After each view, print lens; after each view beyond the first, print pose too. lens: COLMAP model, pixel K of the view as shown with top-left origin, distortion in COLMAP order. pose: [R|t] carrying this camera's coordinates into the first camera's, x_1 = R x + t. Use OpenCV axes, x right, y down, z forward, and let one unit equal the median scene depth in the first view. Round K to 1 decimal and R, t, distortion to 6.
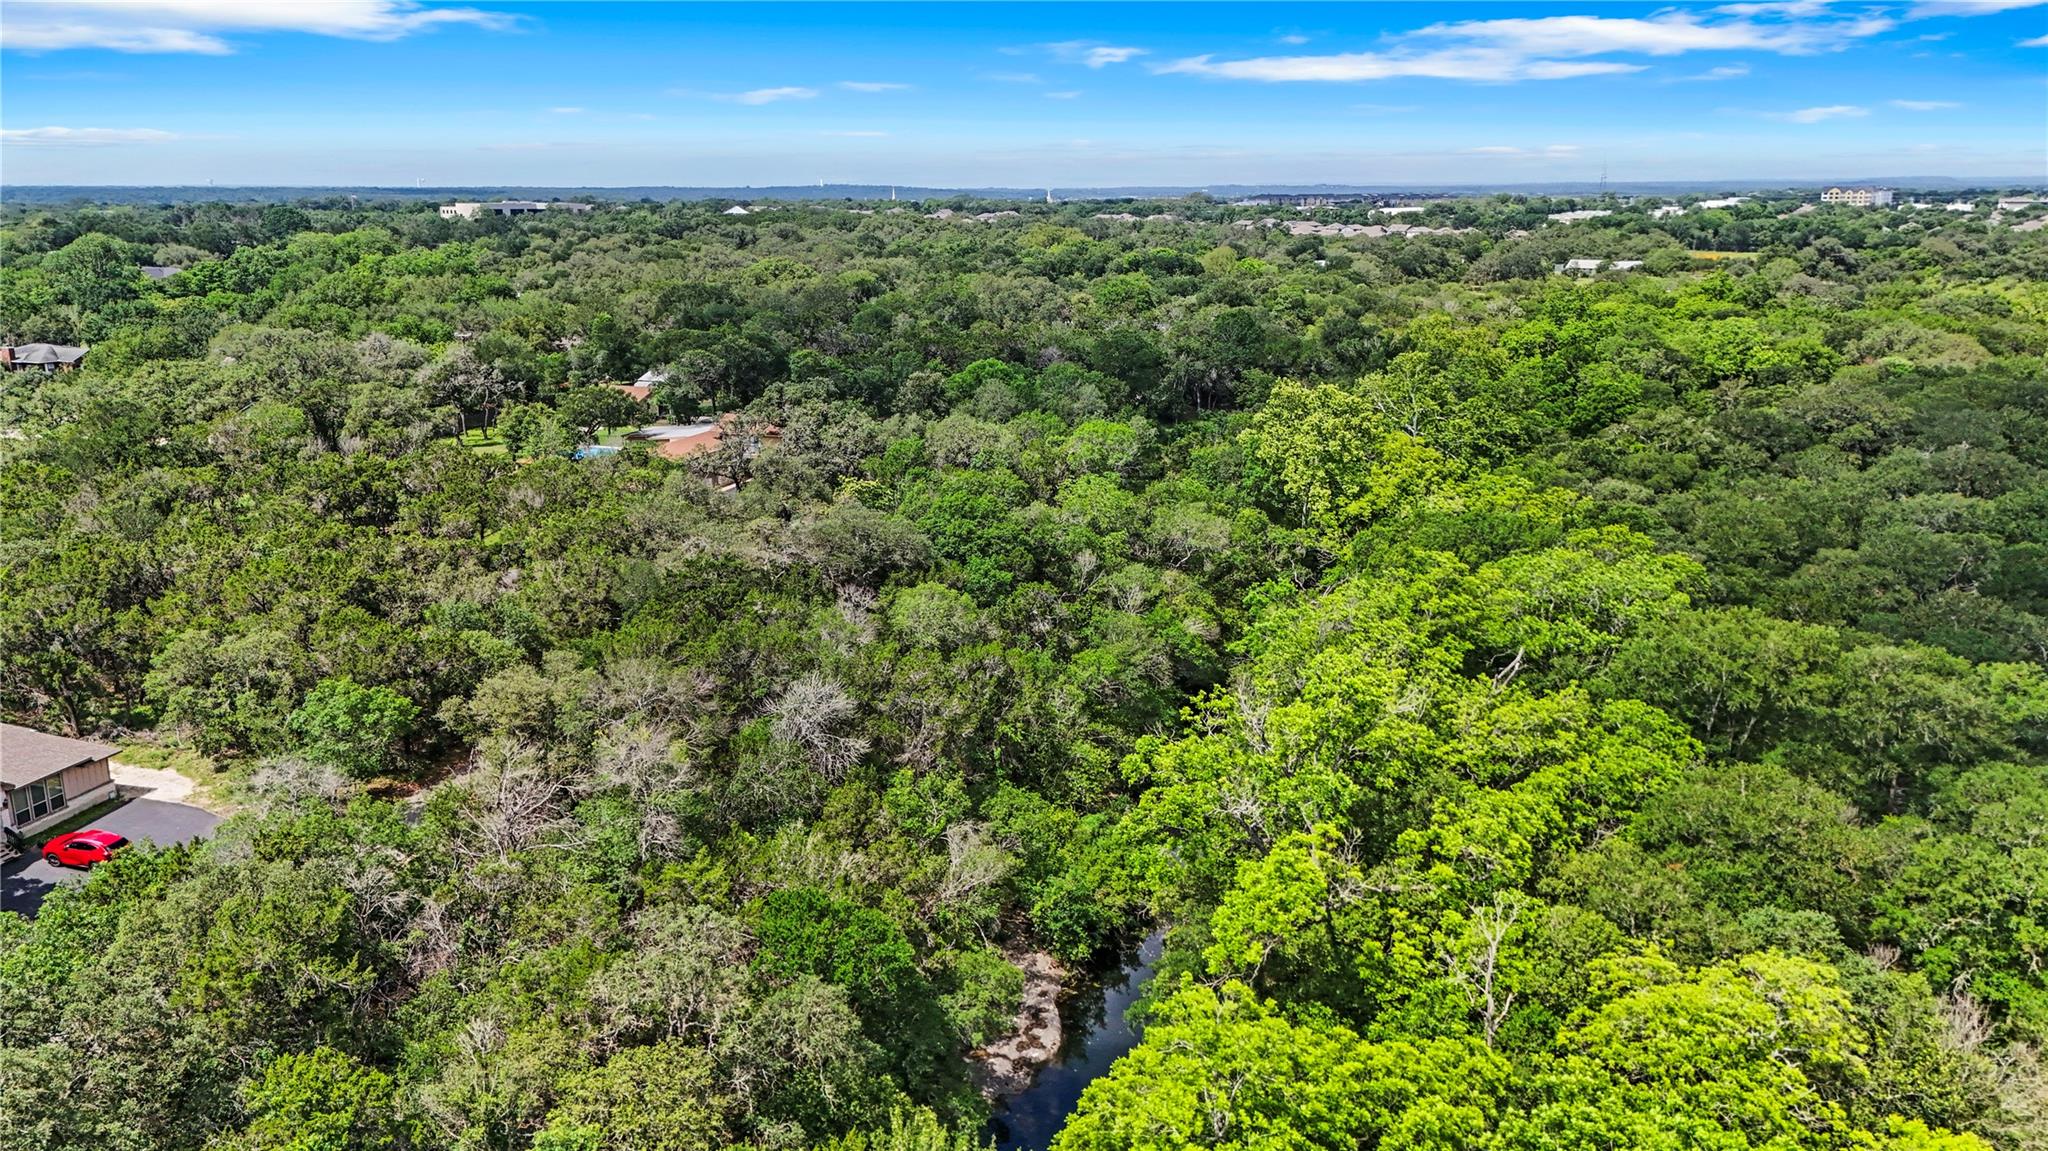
lens RADIAL K [[1475.6, 0, 1024.1], [0, 1475.6, 576.4], [0, 0, 1]] dist [0.005616, -0.000474]
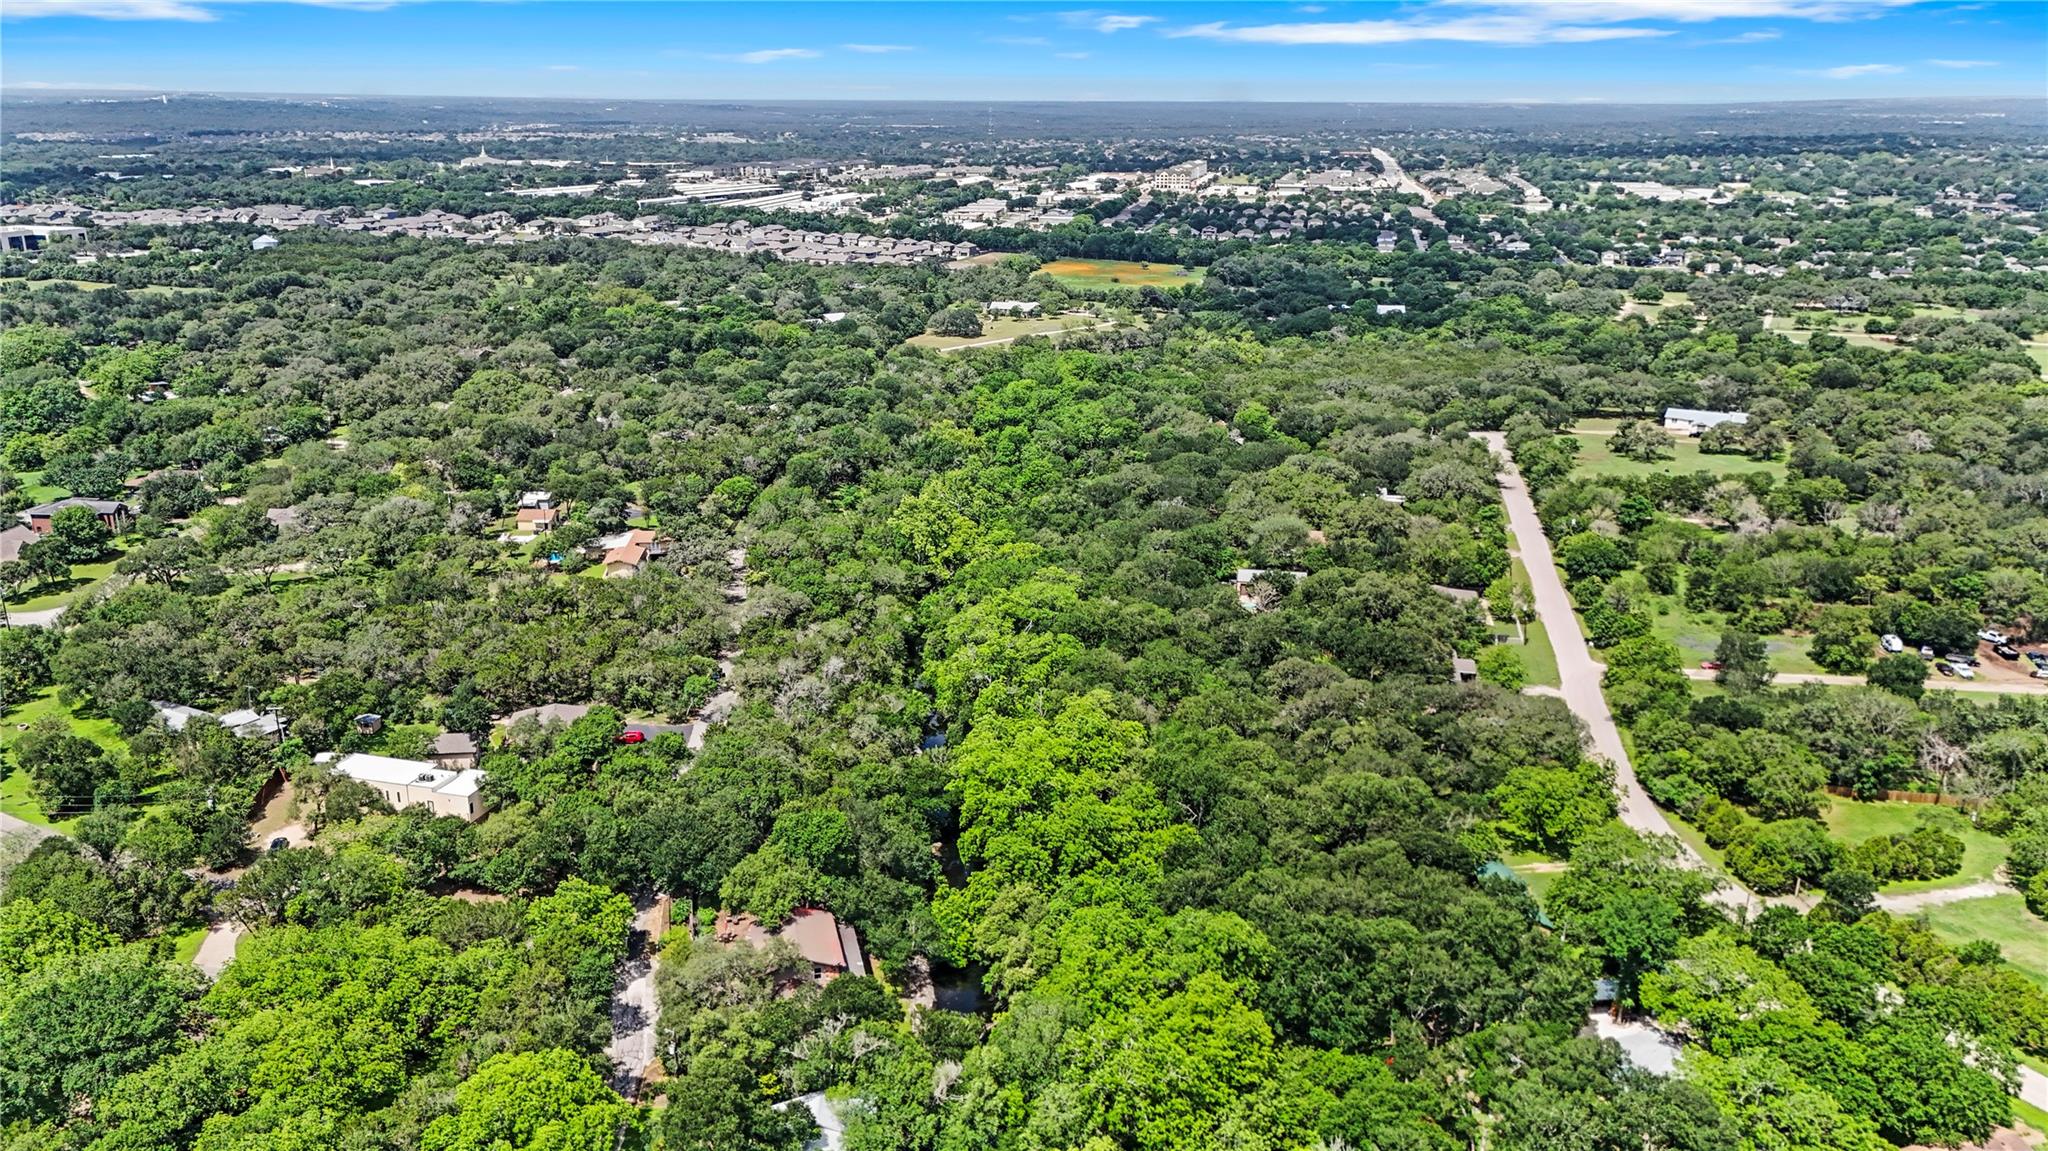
lens RADIAL K [[1475.6, 0, 1022.8], [0, 1475.6, 575.6], [0, 0, 1]] dist [0.005616, -0.000474]
pose [[0.926091, -0.106231, 0.362038, -0.891414], [0.084006, 0.993514, 0.076634, -0.316105], [-0.367830, -0.040557, 0.929008, -2.112676]]
